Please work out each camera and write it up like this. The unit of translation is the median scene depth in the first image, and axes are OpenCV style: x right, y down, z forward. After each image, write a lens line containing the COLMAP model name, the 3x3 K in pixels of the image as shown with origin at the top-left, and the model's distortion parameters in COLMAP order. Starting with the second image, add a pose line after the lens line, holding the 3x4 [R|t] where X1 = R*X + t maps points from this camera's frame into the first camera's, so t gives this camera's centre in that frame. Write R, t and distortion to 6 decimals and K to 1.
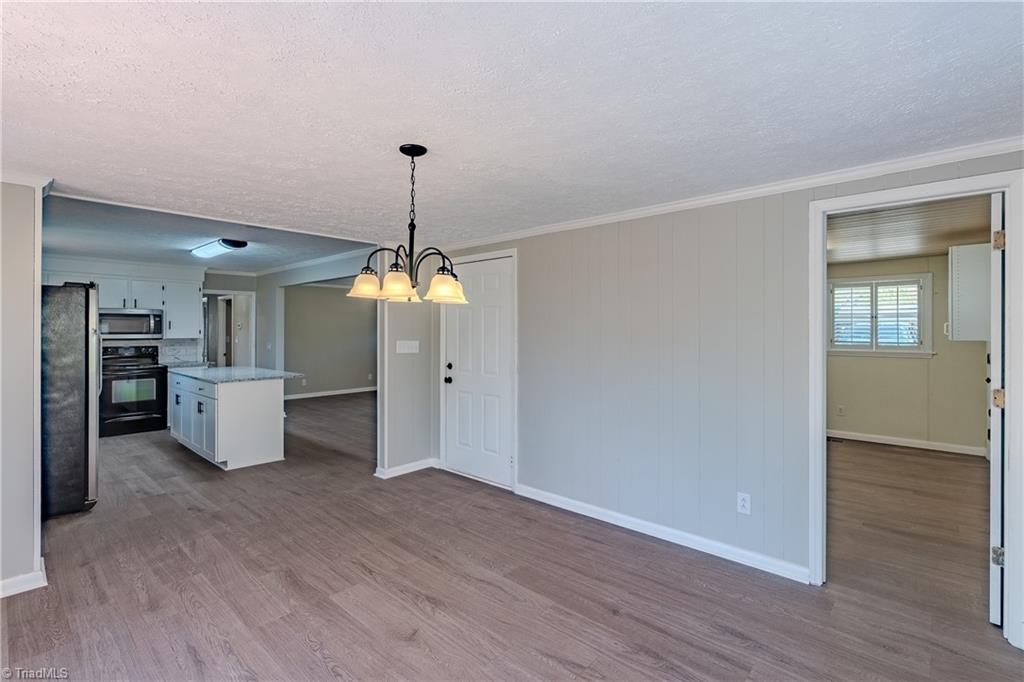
lens RADIAL K [[475.6, 0, 509.8], [0, 475.6, 333.5], [0, 0, 1]] dist [-0.006546, 0.002137]
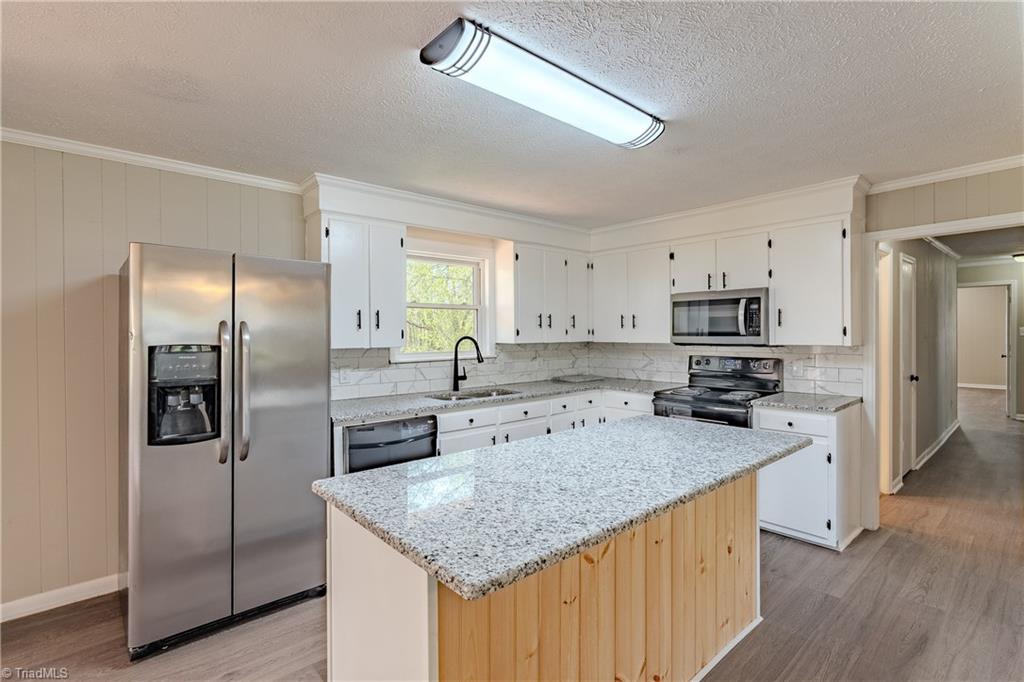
lens RADIAL K [[475.6, 0, 509.7], [0, 475.6, 335.0], [0, 0, 1]] dist [-0.006546, 0.002137]
pose [[-0.102296, 0.010351, -0.994700, -0.486423], [-0.003402, 0.999936, 0.010755, -0.010404], [0.994748, 0.004484, -0.102254, 1.826943]]
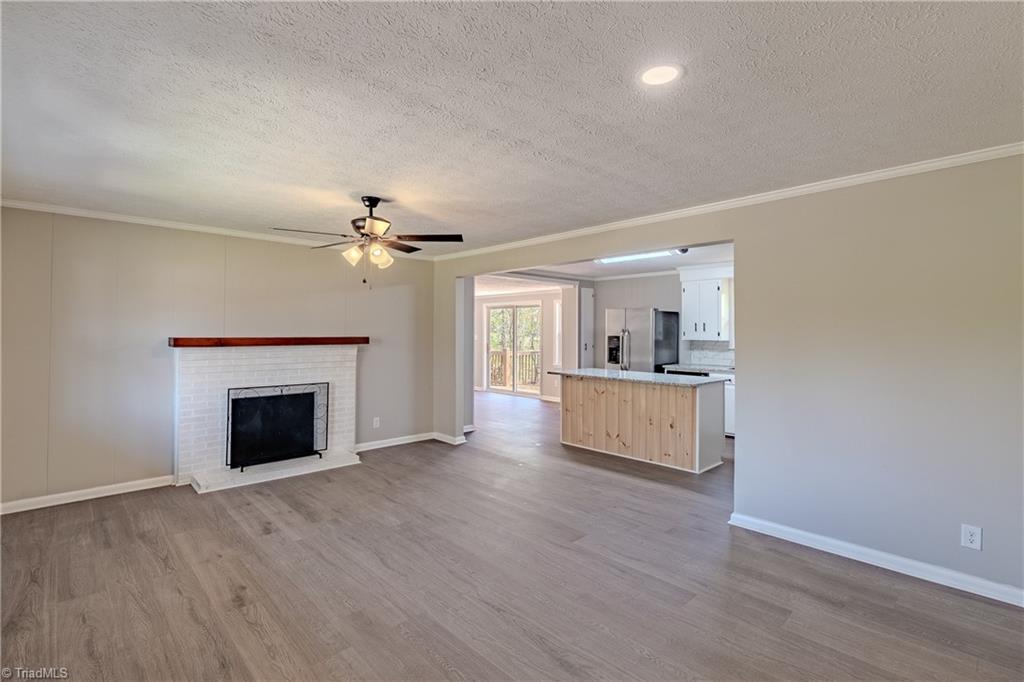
lens RADIAL K [[475.6, 0, 511.3], [0, 475.6, 334.1], [0, 0, 1]] dist [-0.006546, 0.002137]
pose [[-0.997448, 0.002528, 0.071353, -0.761046], [0.003615, 0.999879, 0.015103, -0.038077], [-0.071306, 0.015322, -0.997337, 3.807975]]
